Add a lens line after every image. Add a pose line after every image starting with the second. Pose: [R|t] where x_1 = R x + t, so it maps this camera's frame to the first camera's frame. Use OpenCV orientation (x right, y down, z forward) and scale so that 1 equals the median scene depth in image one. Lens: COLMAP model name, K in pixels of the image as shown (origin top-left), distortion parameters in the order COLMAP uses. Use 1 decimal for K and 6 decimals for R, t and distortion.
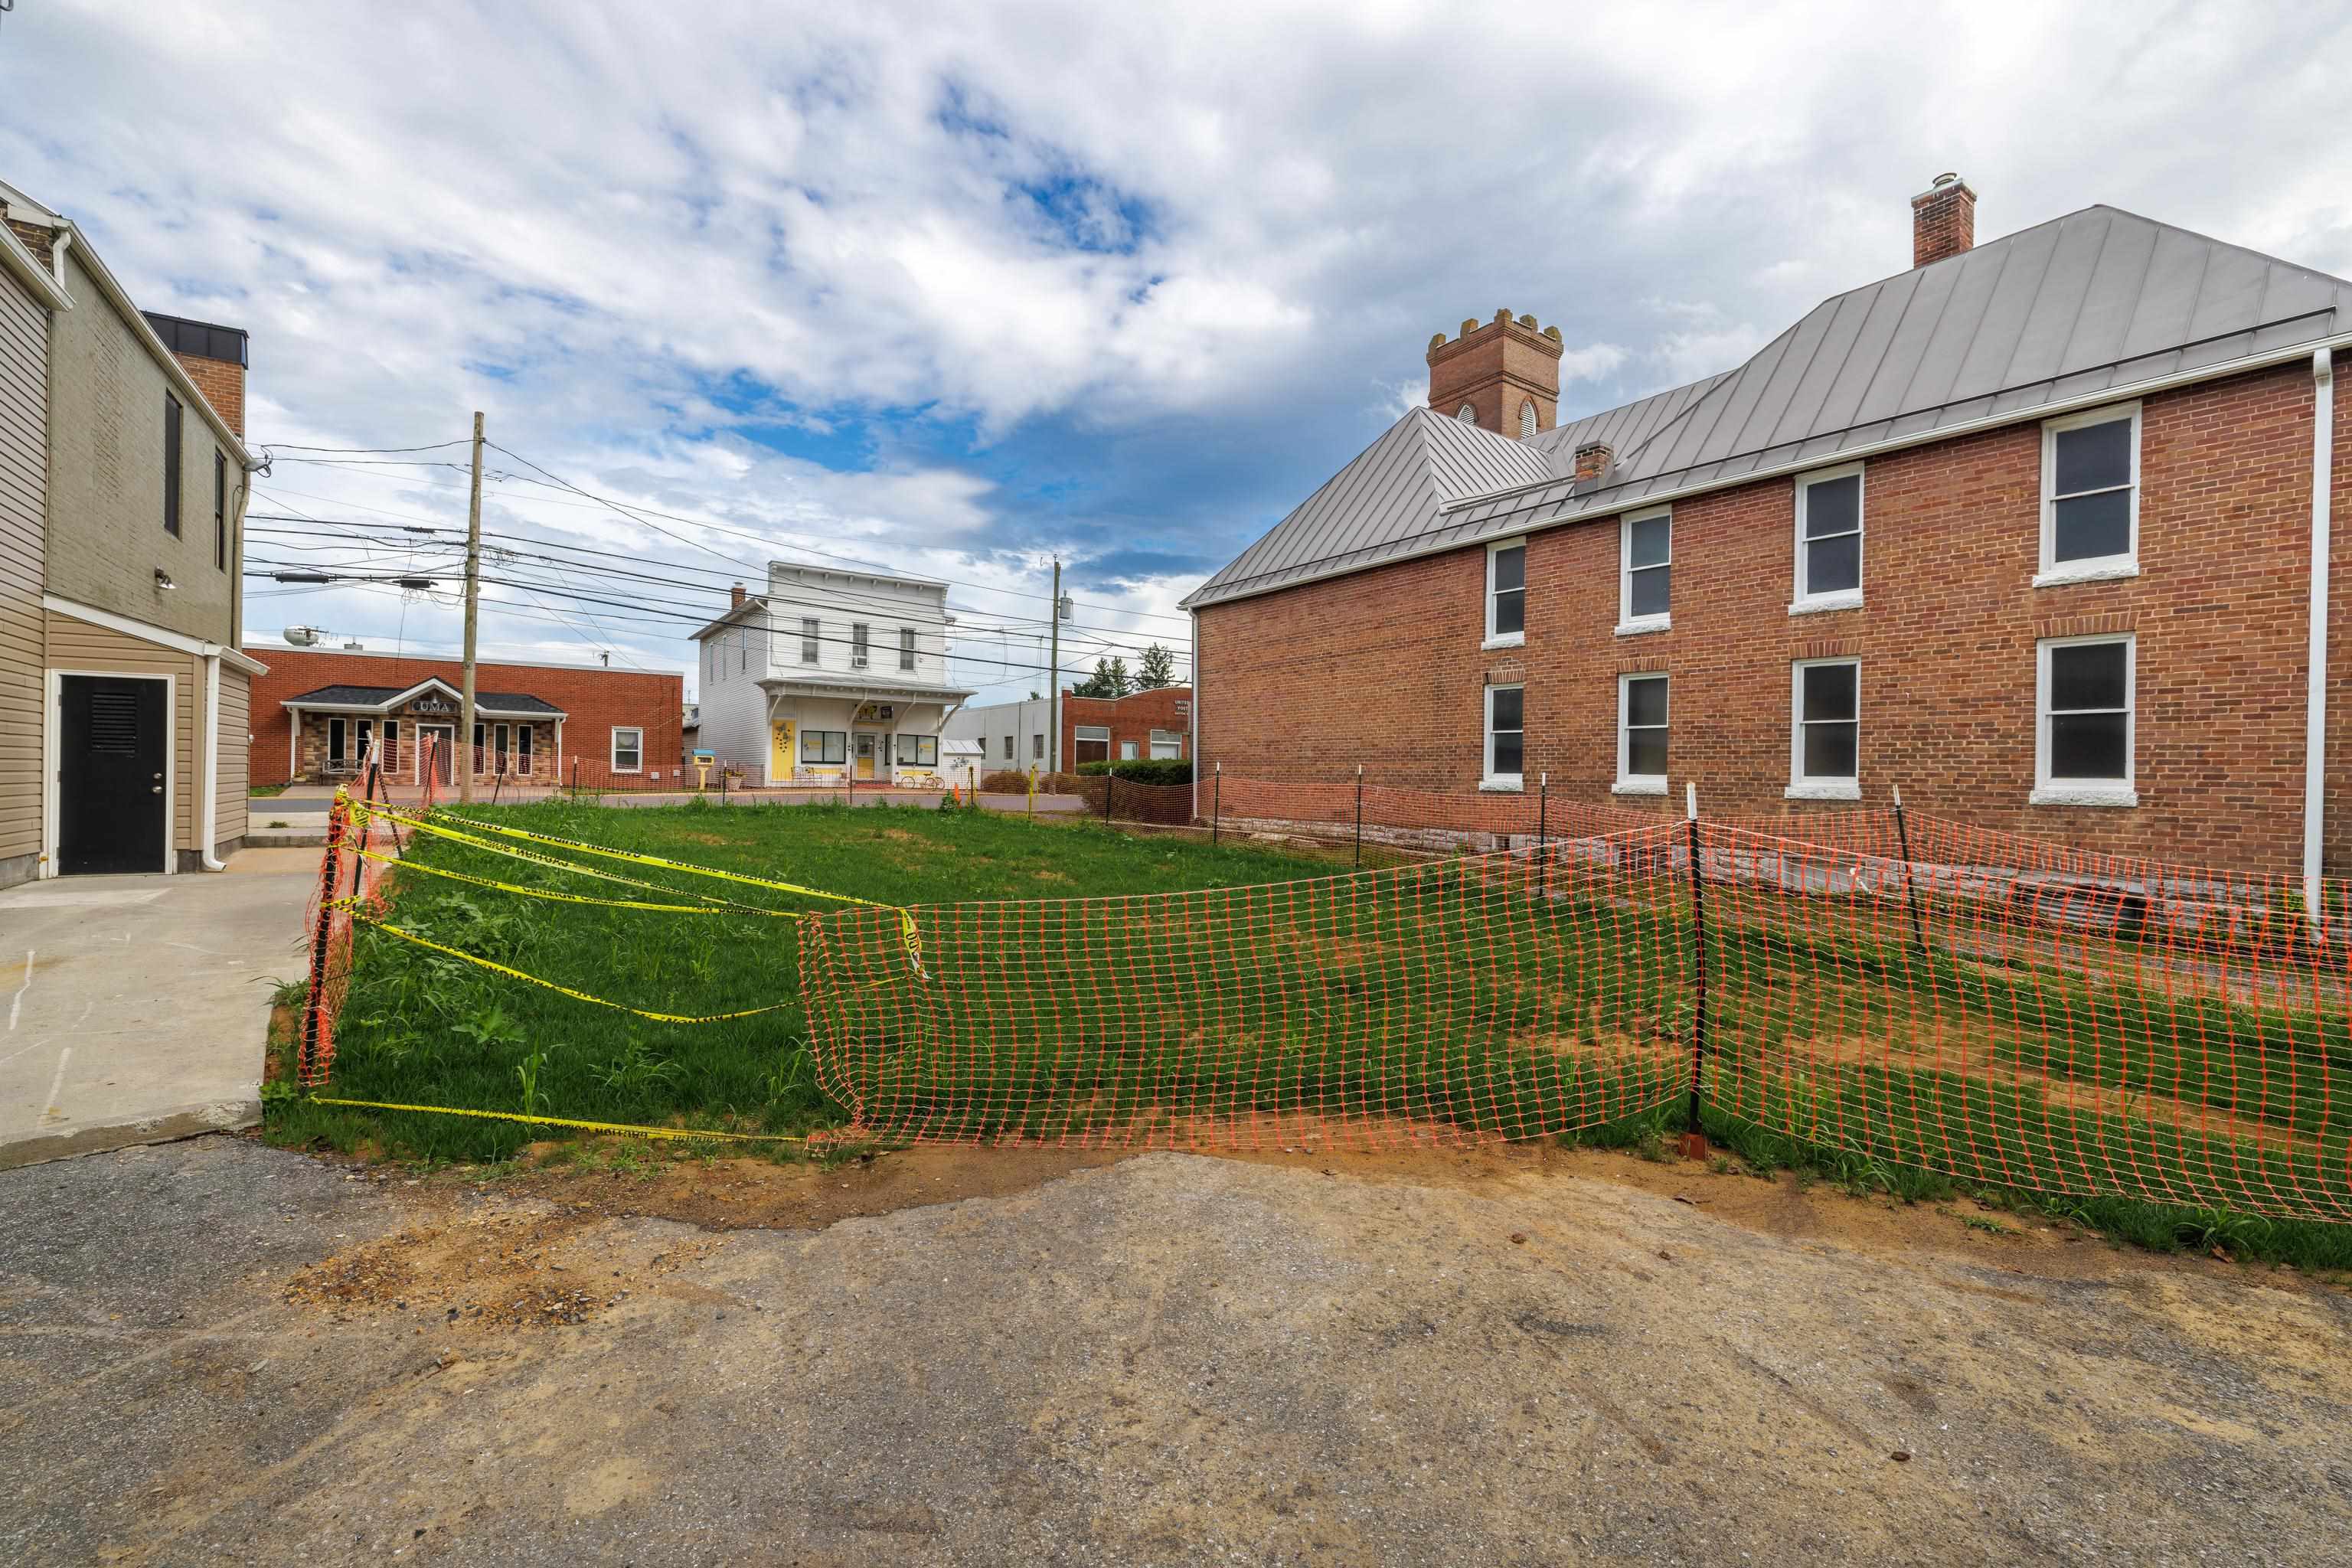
lens RADIAL K [[985.0, 0, 1177.1], [0, 985.0, 780.8], [0, 0, 1]] dist [0.000812, 0.000183]
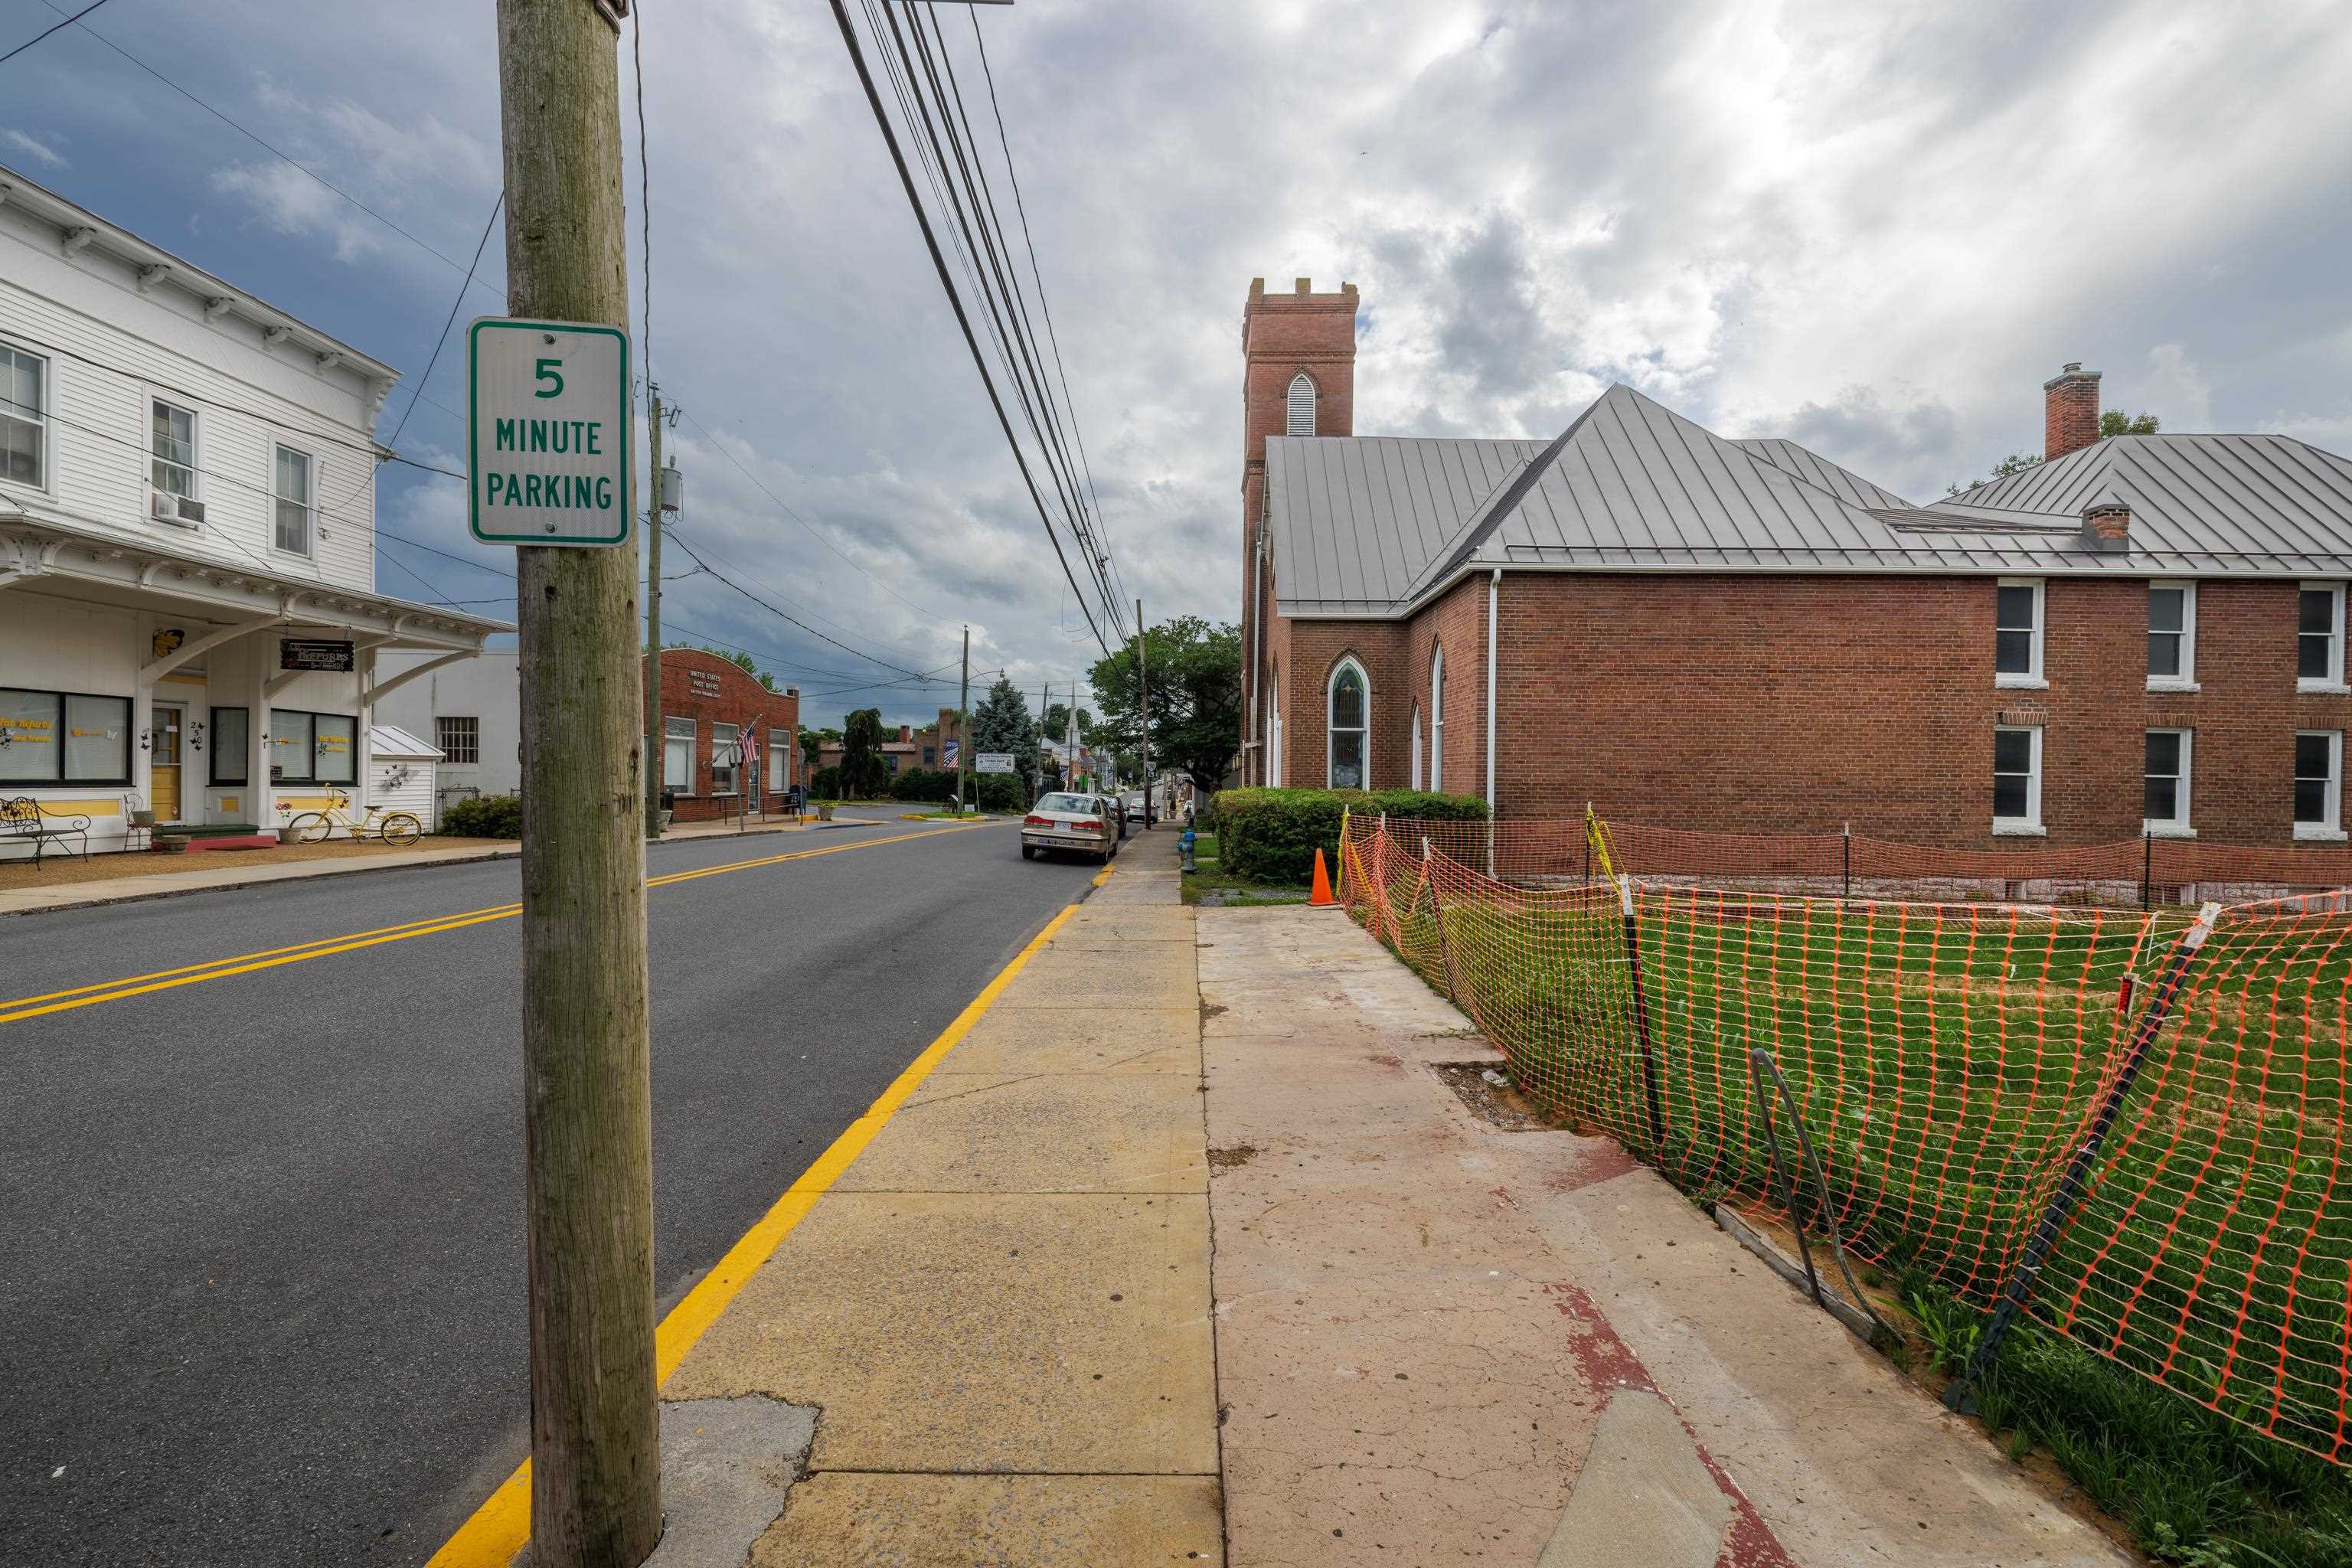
lens RADIAL K [[985.0, 0, 1177.1], [0, 985.0, 780.8], [0, 0, 1]] dist [0.000812, 0.000183]
pose [[0.579641, -0.005447, 0.814854, -0.758195], [-0.000973, 0.999972, 0.007376, -0.040182], [-0.814872, -0.005068, 0.579619, 0.894152]]
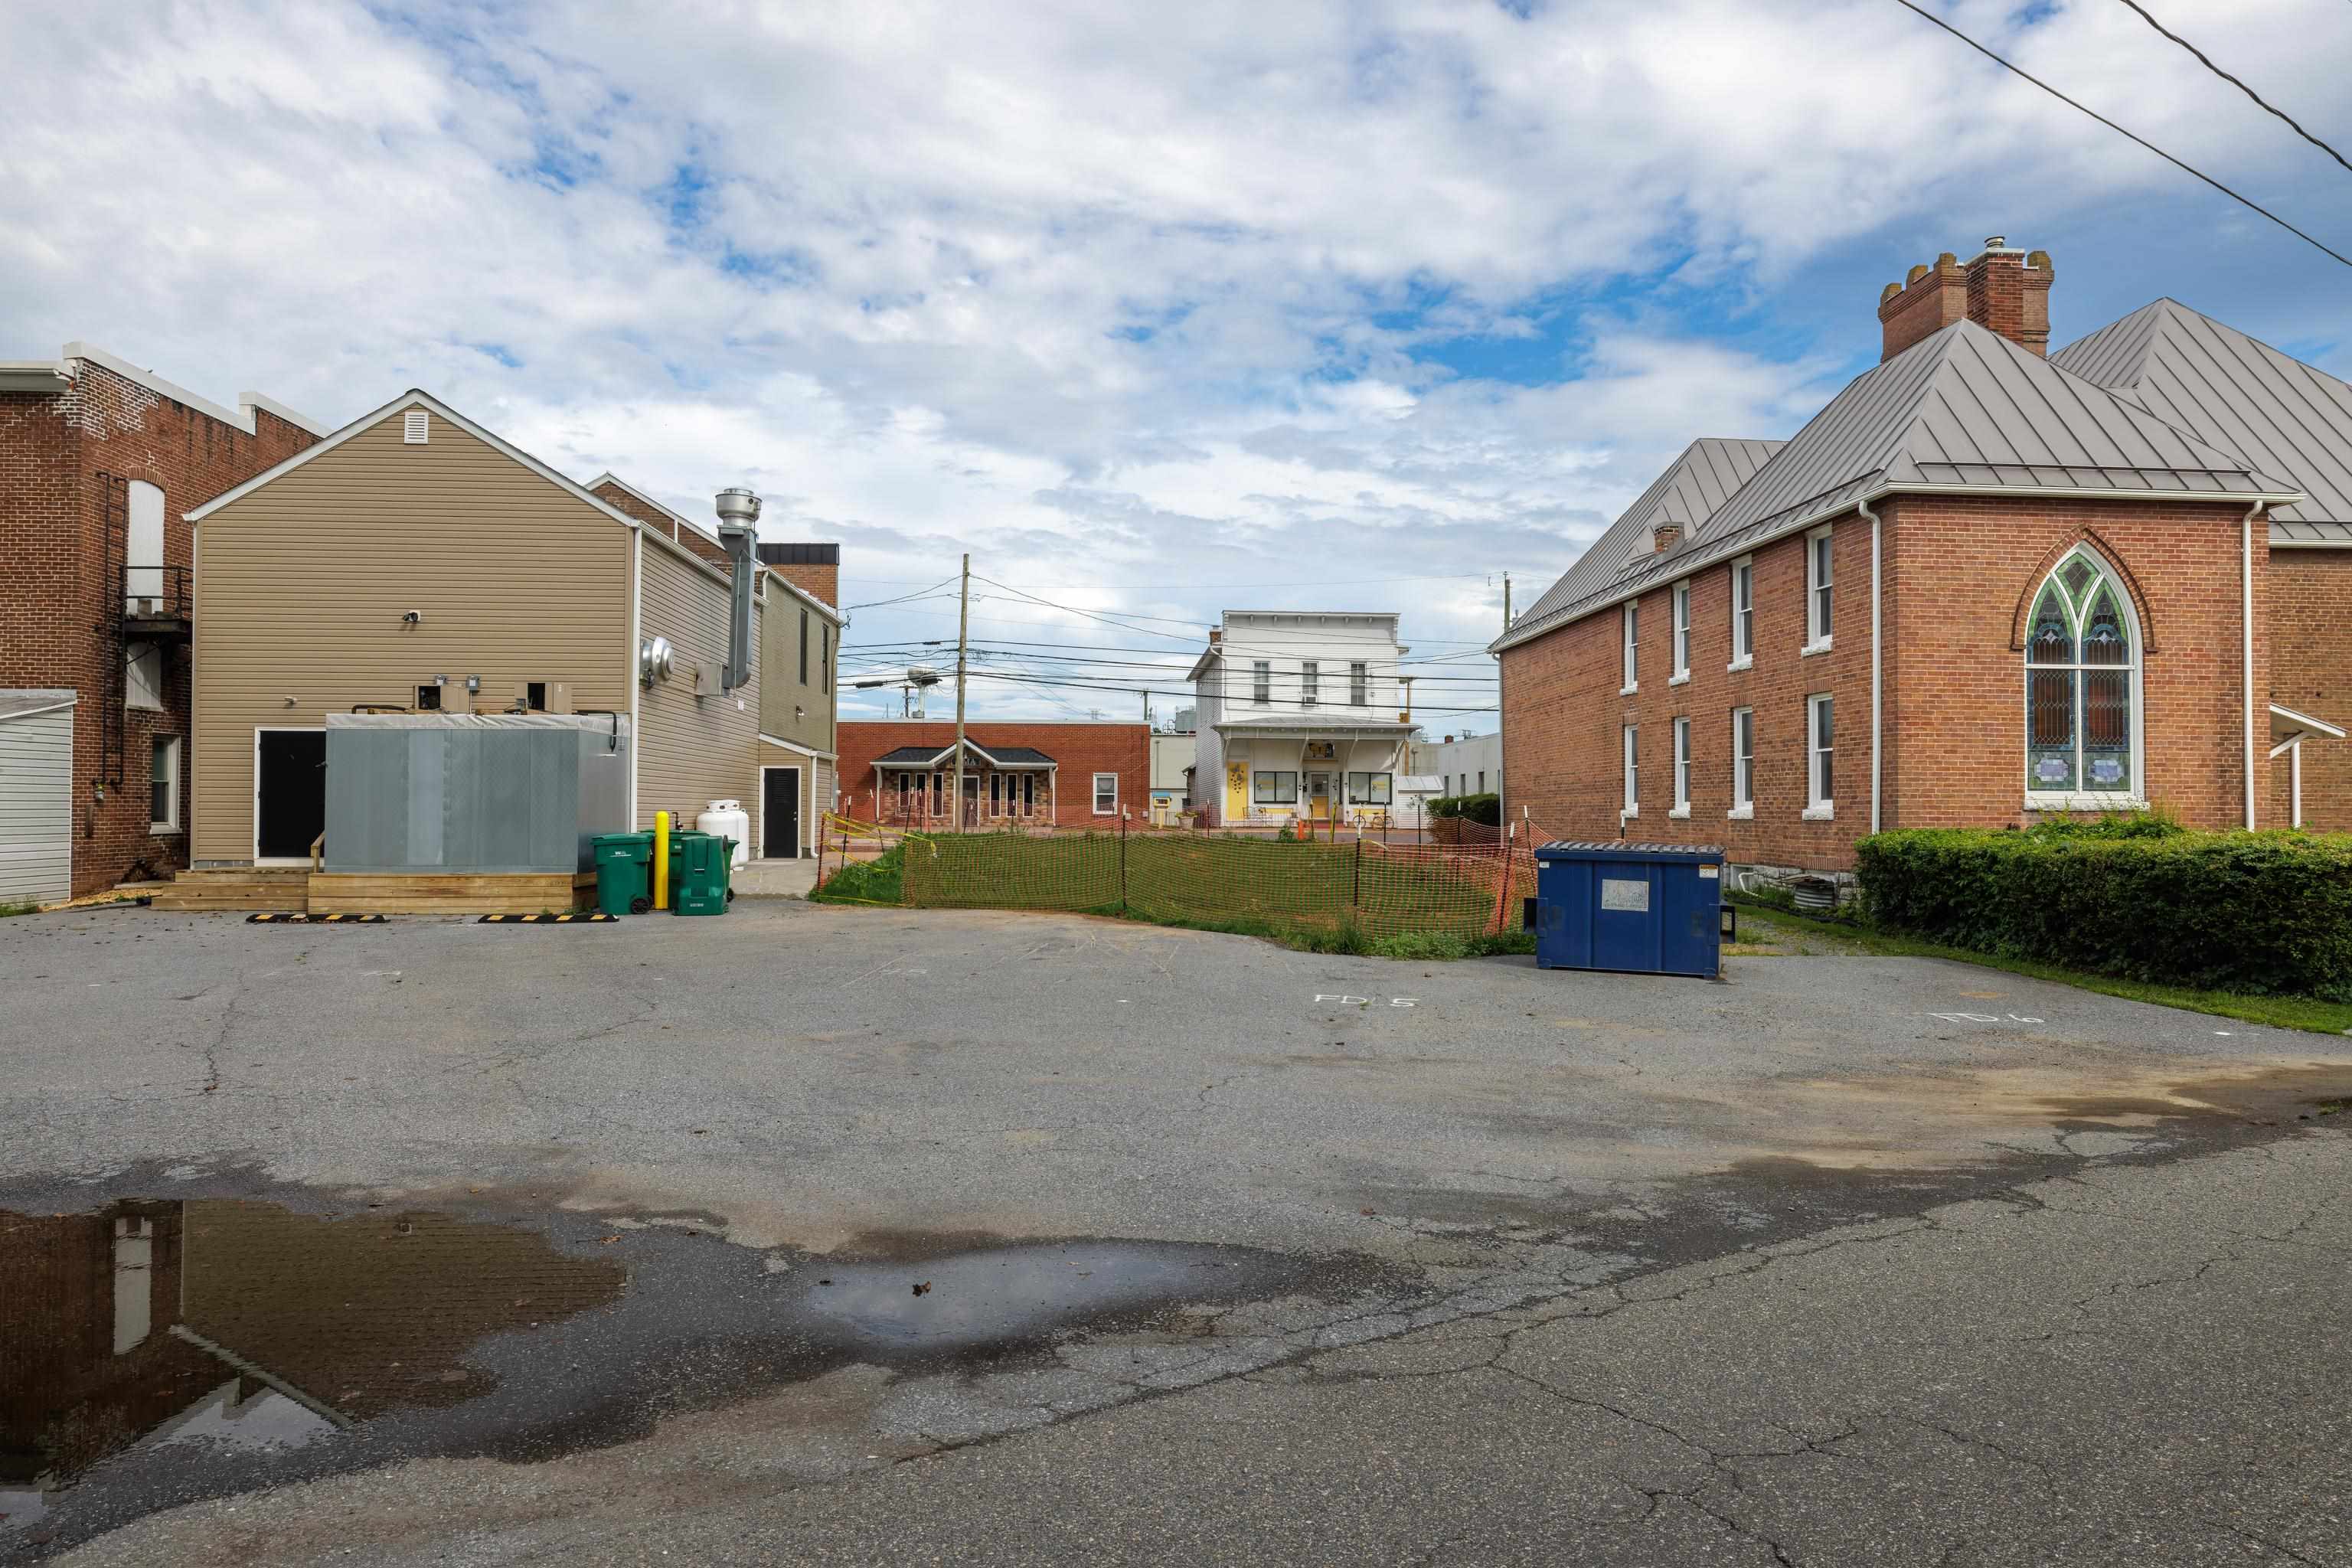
lens RADIAL K [[1449.7, 0, 1186.3], [0, 1449.7, 782.4], [0, 0, 1]] dist [-0.002877, 0.000592]
pose [[0.852976, -0.022168, -0.521479, 0.619618], [0.005721, 0.999435, -0.033128, 0.017609], [0.521919, 0.025274, 0.852621, -0.576925]]
